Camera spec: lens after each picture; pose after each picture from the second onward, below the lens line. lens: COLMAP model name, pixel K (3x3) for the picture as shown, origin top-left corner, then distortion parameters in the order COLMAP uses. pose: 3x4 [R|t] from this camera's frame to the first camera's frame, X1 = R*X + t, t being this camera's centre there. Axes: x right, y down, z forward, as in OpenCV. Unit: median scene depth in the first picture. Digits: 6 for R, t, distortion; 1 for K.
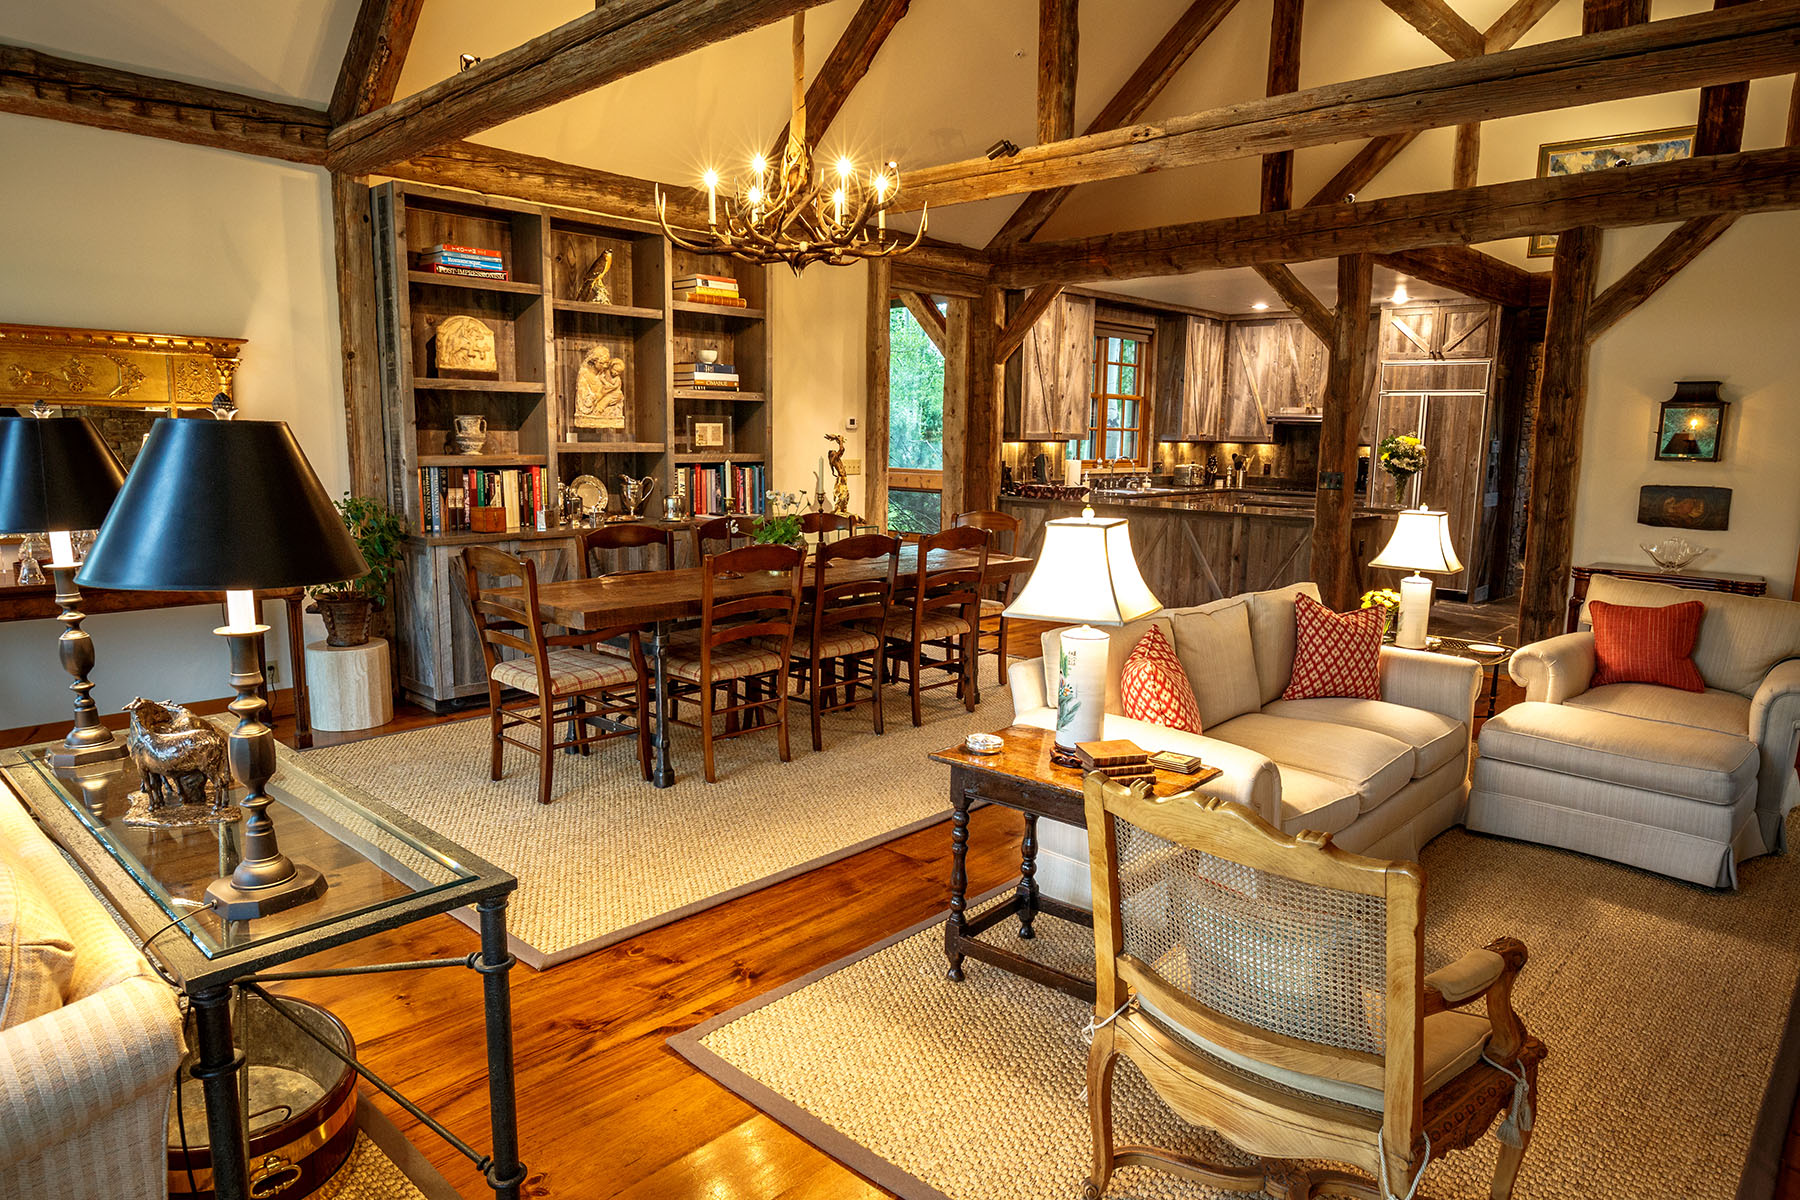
lens RADIAL K [[1110.3, 0, 917.0], [0, 1110.3, 600.8], [0, 0, 1]] dist [0.002566, 0.000890]
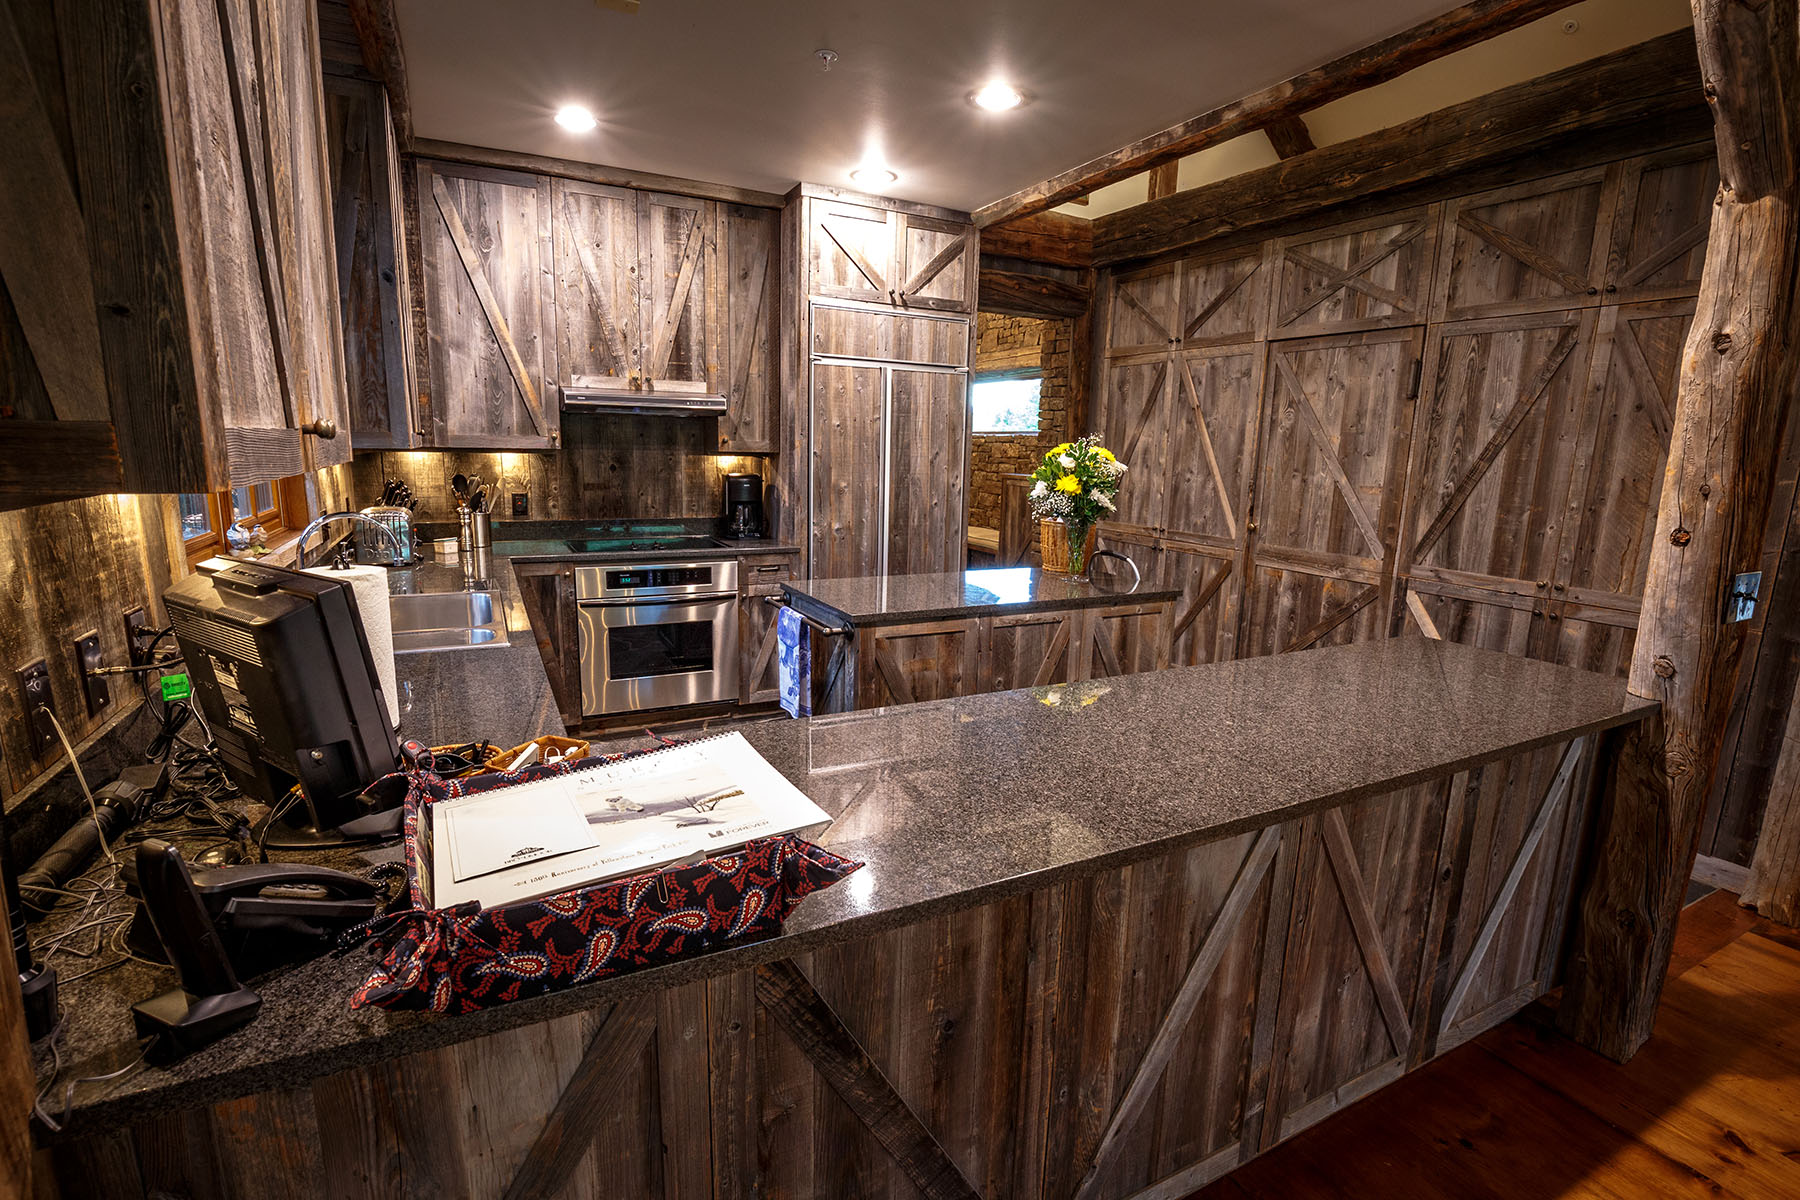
lens RADIAL K [[838.3, 0, 912.2], [0, 838.3, 611.9], [0, 0, 1]] dist [-0.023808, 0.000218]
pose [[0.340567, -0.192773, 0.920246, 0.035596], [0.124110, 0.979408, 0.159235, -0.126982], [-0.931993, 0.059982, 0.357479, 0.830454]]
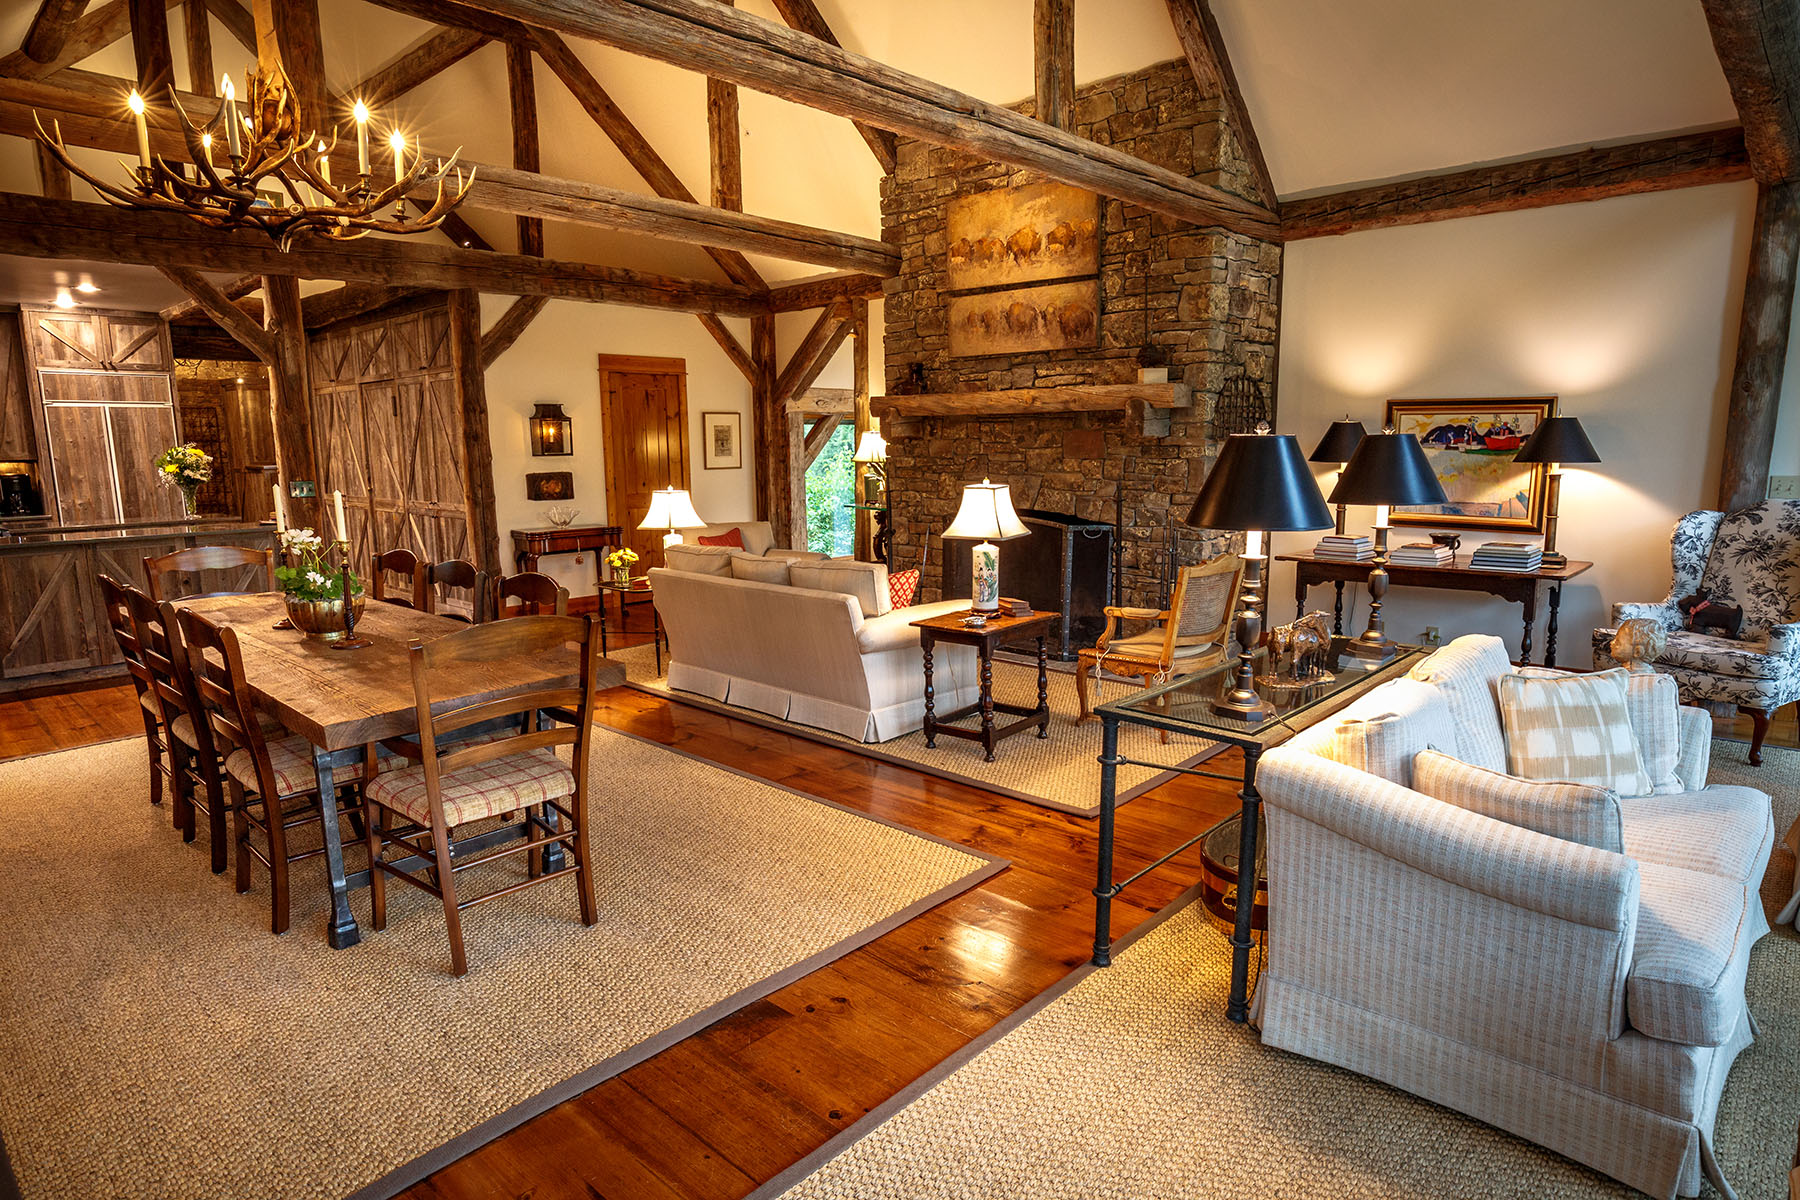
lens RADIAL K [[981.4, 0, 909.7], [0, 981.4, 612.1], [0, 0, 1]] dist [-0.008784, -0.000713]
pose [[0.010724, -0.190053, 0.981715, -0.403413], [0.165184, 0.968620, 0.185714, -0.051971], [-0.986205, 0.160172, 0.041781, 0.294431]]
